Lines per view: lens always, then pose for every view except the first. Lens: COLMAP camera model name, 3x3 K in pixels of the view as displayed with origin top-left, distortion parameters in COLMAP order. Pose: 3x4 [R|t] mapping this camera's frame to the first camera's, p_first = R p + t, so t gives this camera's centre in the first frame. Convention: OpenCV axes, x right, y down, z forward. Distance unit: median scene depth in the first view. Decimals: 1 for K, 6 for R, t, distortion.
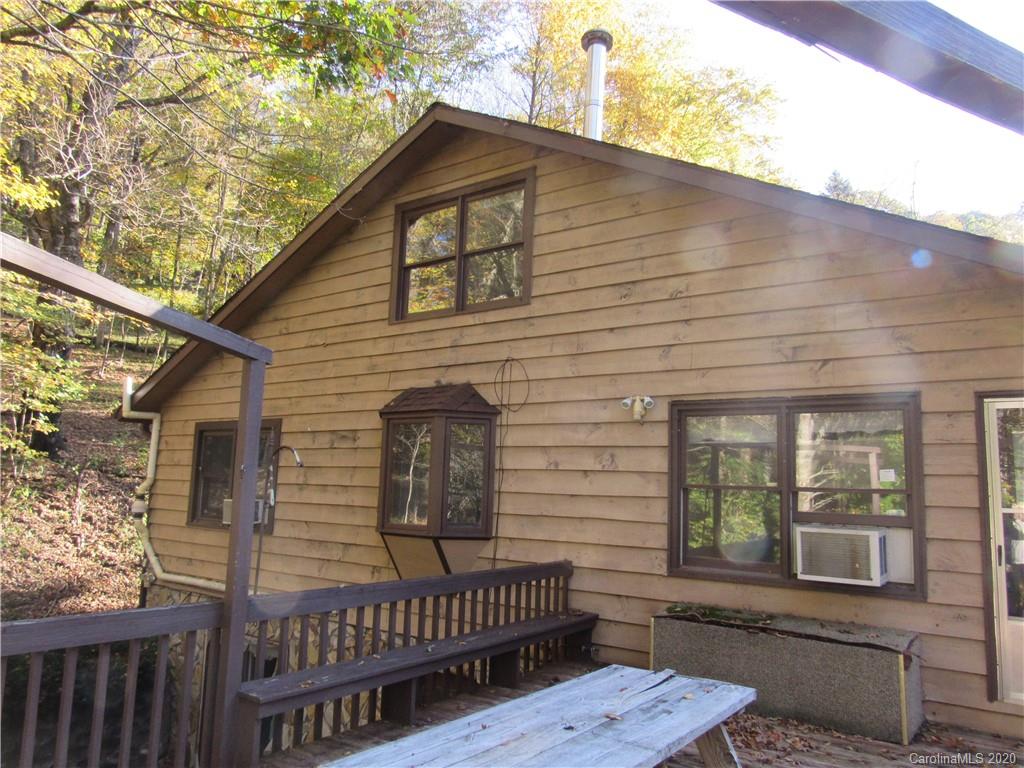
lens RADIAL K [[731.4, 0, 512.4], [0, 731.4, 384.6], [0, 0, 1]] dist [-0.036565, 0.011008]
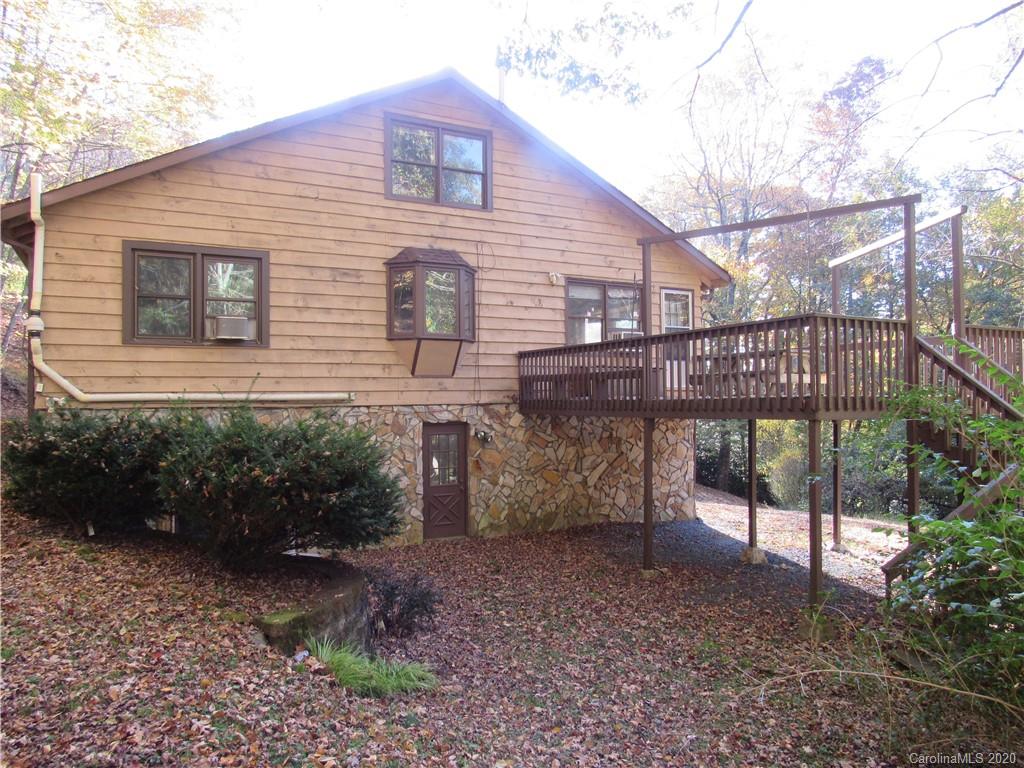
lens RADIAL K [[731.4, 0, 512.0], [0, 731.4, 383.9], [0, 0, 1]] dist [-0.036565, 0.011008]
pose [[0.437965, -0.023942, 0.898673, -1.405608], [-0.110963, 0.990562, 0.080467, 0.140100], [-0.892118, -0.134962, 0.431175, 0.123341]]
